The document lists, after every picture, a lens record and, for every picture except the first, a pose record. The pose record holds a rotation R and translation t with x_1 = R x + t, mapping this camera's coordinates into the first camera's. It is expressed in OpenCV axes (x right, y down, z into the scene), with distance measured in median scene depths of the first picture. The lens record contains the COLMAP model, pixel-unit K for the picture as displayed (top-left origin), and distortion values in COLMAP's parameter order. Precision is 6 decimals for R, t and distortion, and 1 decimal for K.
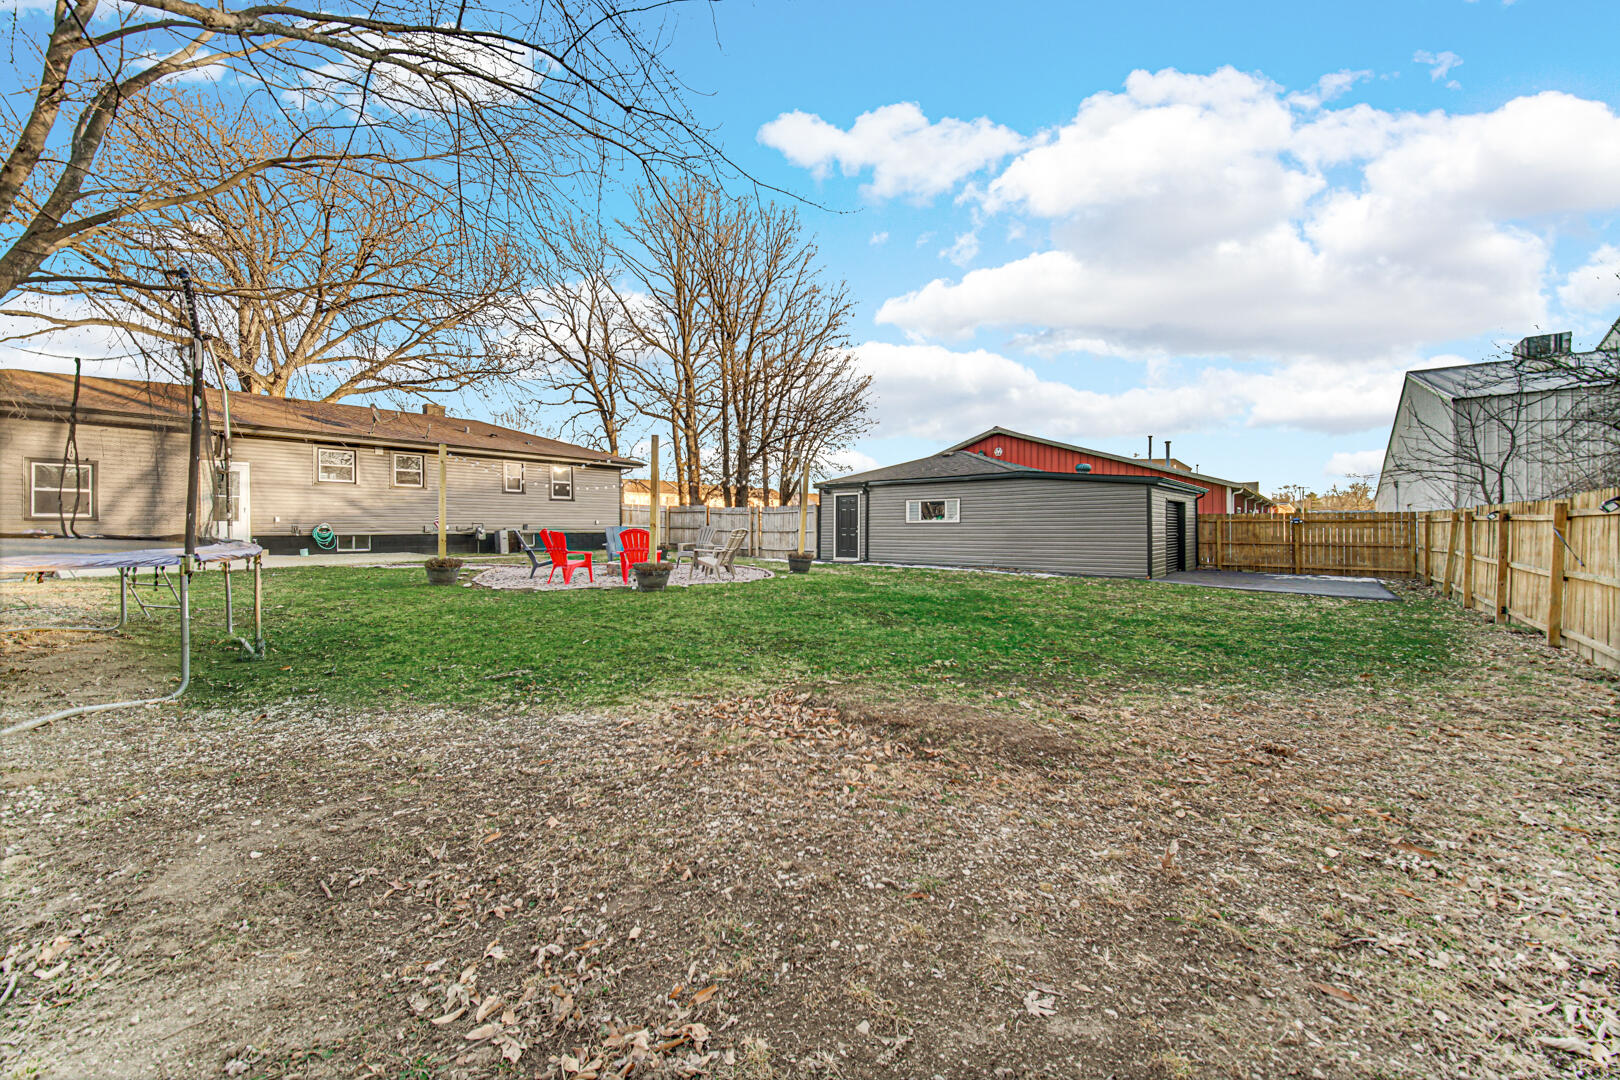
lens RADIAL K [[652.8, 0, 817.0], [0, 652.8, 534.5], [0, 0, 1]] dist [0.001029, 0.000075]
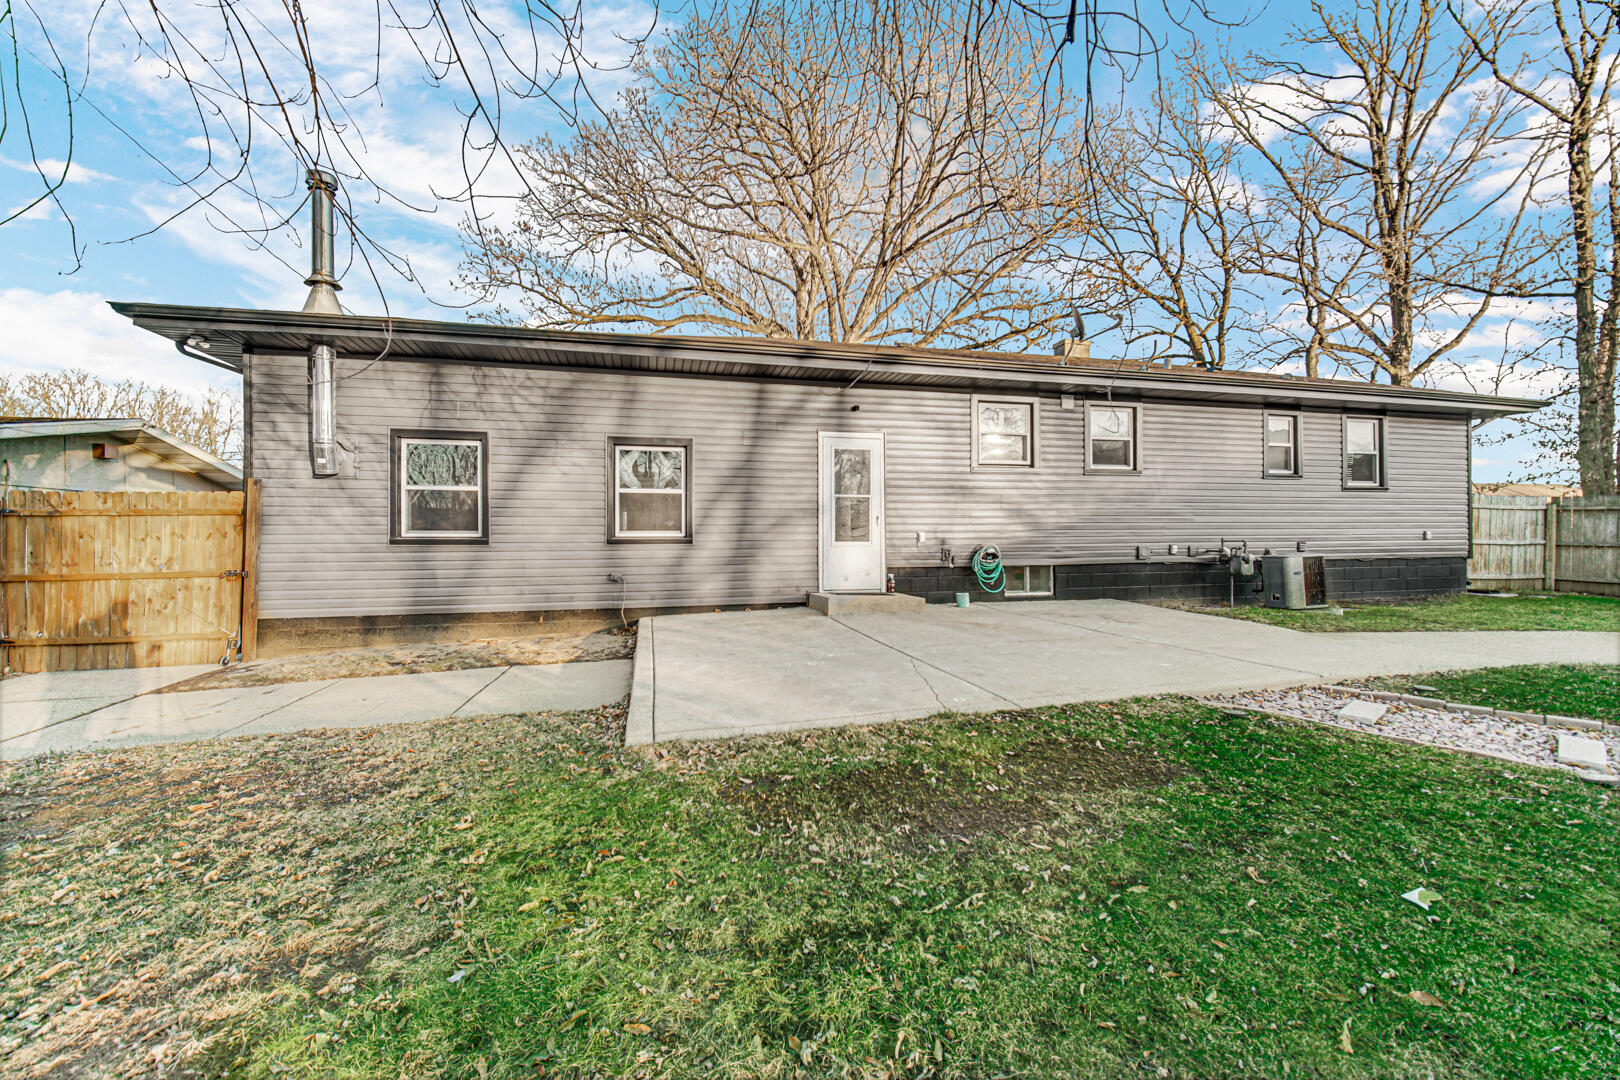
lens RADIAL K [[652.8, 0, 808.2], [0, 652.8, 537.5], [0, 0, 1]] dist [0.001029, 0.000075]
pose [[0.802506, -0.005107, -0.596623, -0.476695], [0.001250, 0.999976, -0.006878, -0.015610], [0.596643, 0.004774, 0.802492, 0.420677]]
